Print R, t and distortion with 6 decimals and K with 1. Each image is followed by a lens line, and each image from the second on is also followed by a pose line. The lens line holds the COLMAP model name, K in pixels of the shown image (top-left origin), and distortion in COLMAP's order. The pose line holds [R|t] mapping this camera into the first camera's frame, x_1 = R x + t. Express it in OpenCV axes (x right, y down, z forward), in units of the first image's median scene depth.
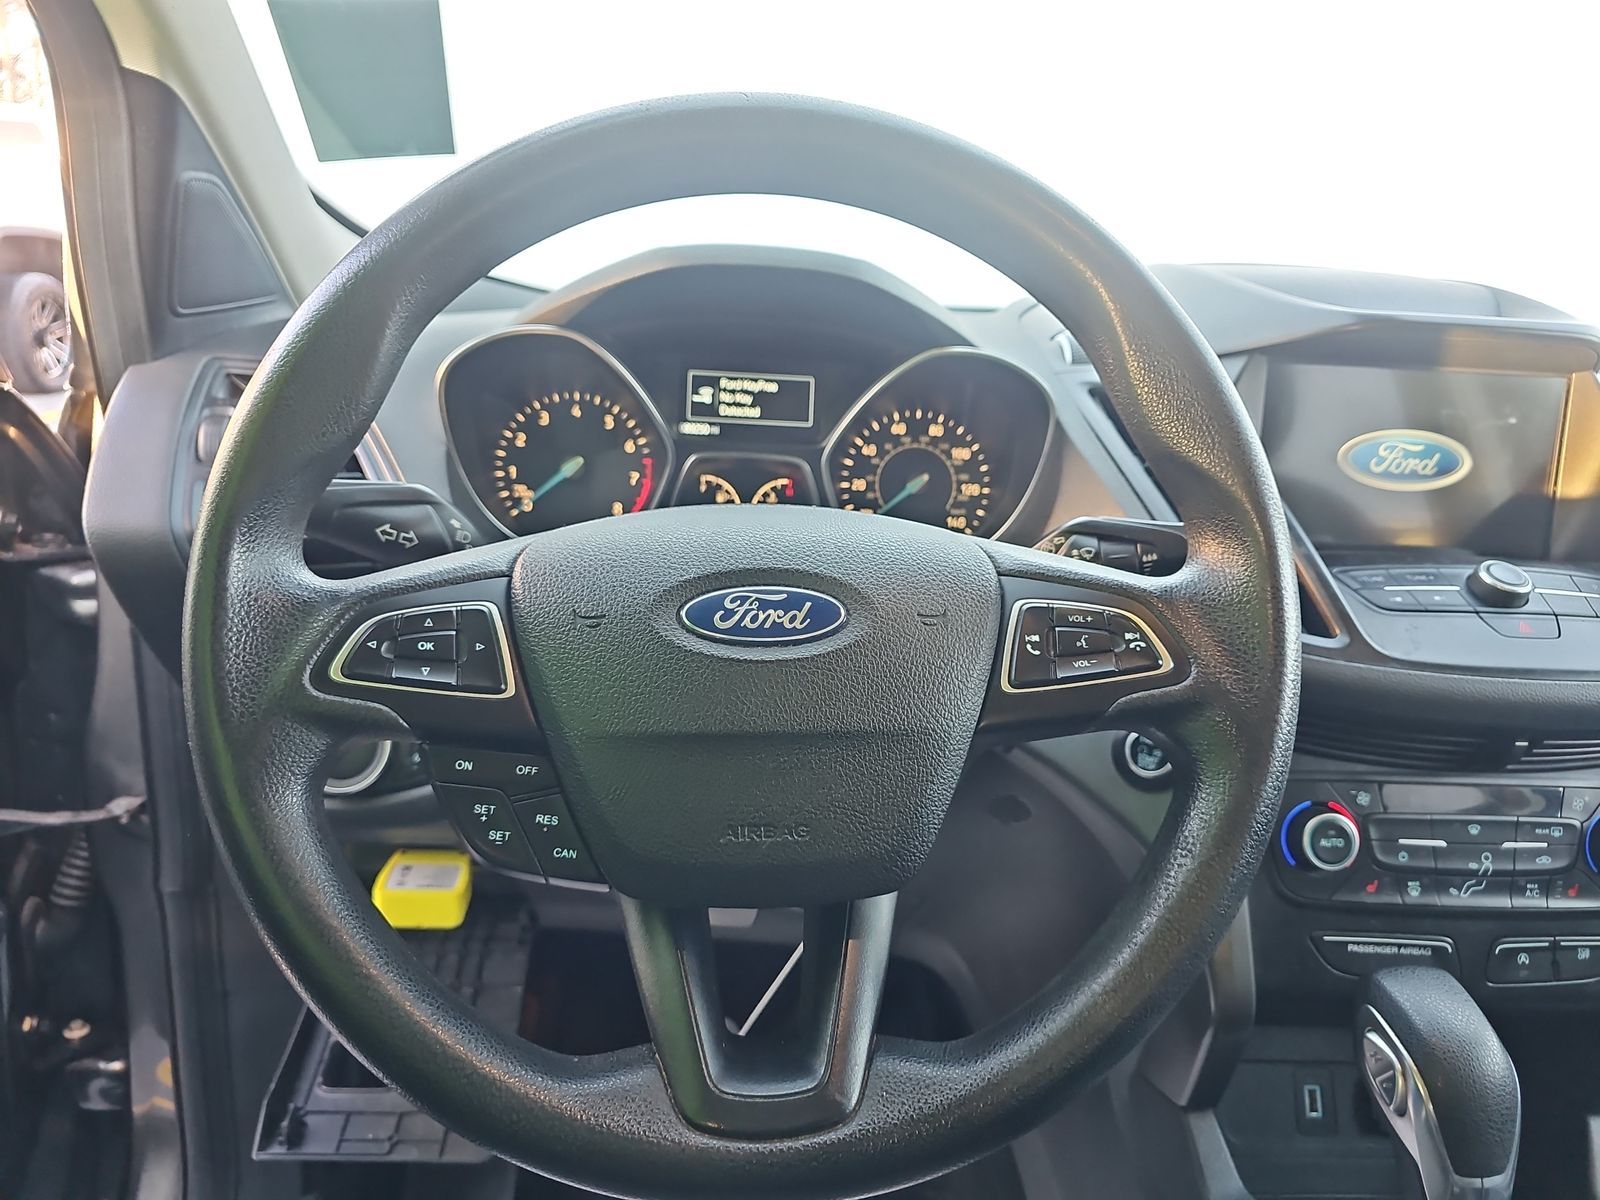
lens RADIAL K [[1089.2, 0, 800.0], [0, 1089.2, 600.0], [0, 0, 1]] dist [-0.018280, -0.003338]
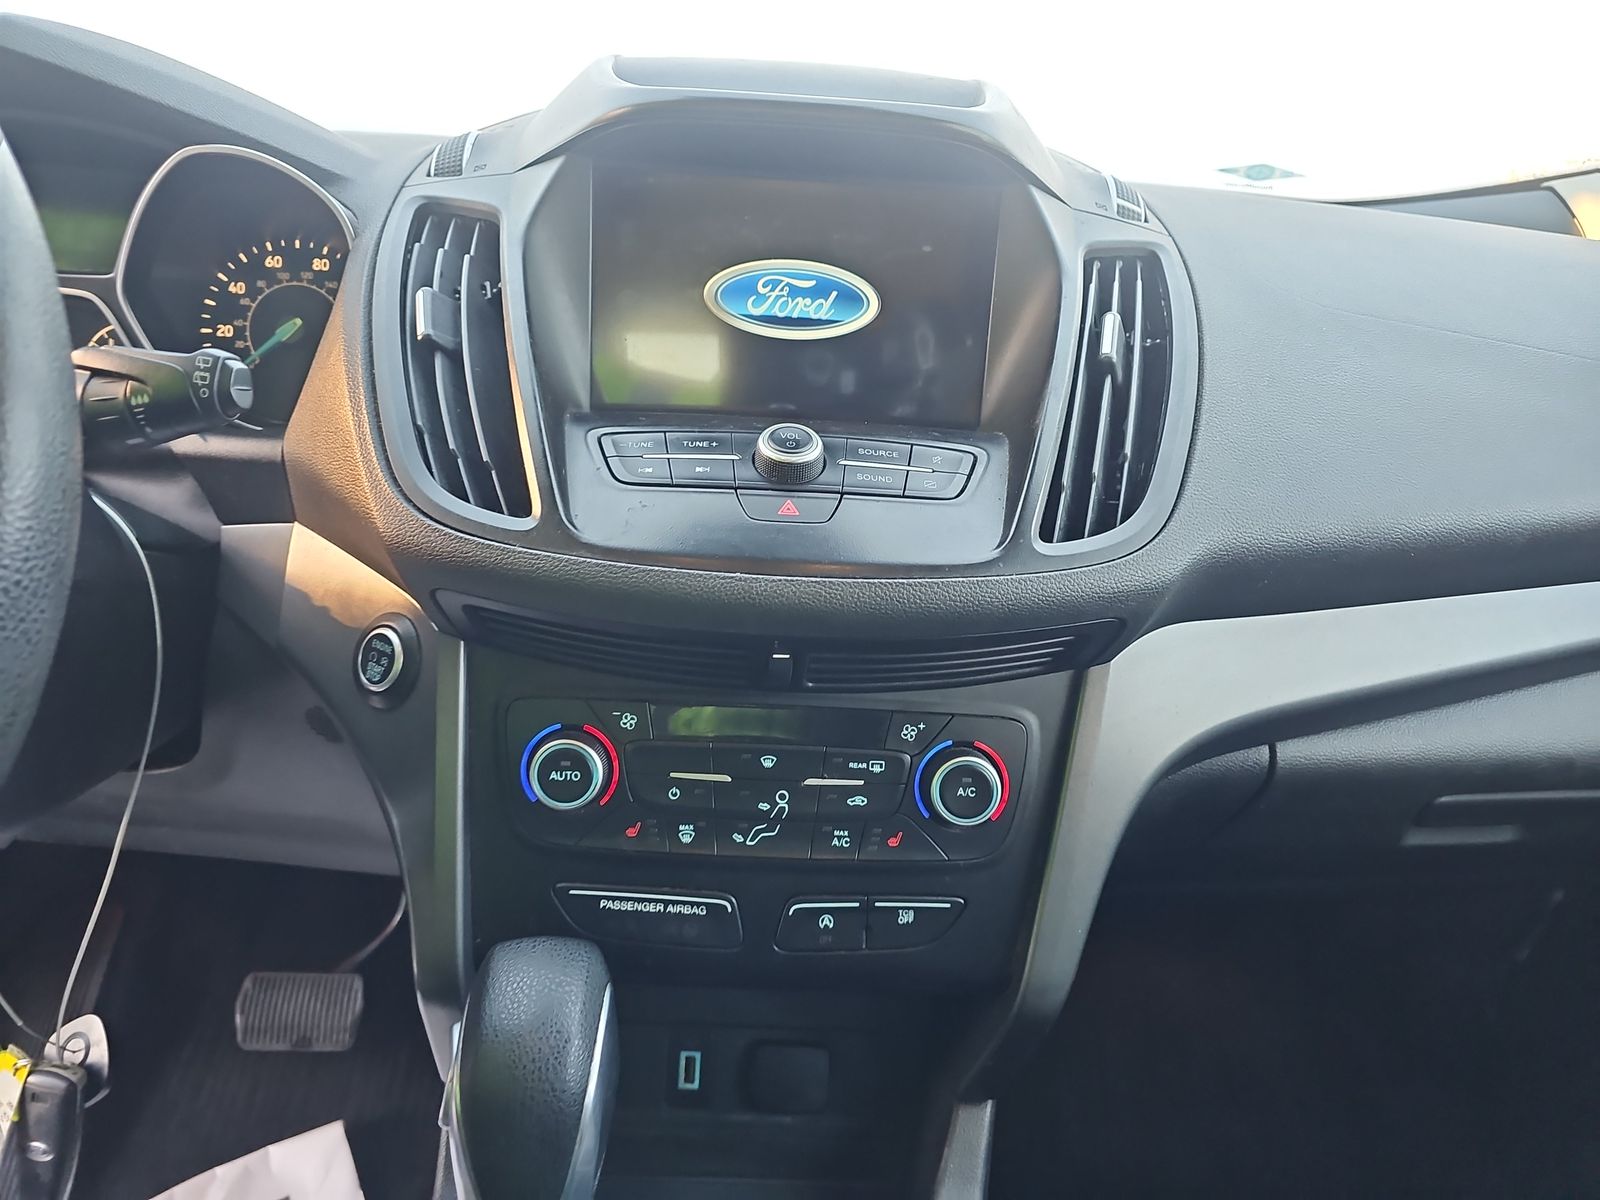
lens RADIAL K [[1085.6, 0, 800.0], [0, 1085.6, 600.0], [0, 0, 1]] dist [0.033131, -0.003967]
pose [[0.999911, 0.012812, -0.003600, 0.557606], [-0.012417, 0.995491, 0.094040, 0.014705], [0.004789, -0.093987, 0.995562, 0.180295]]
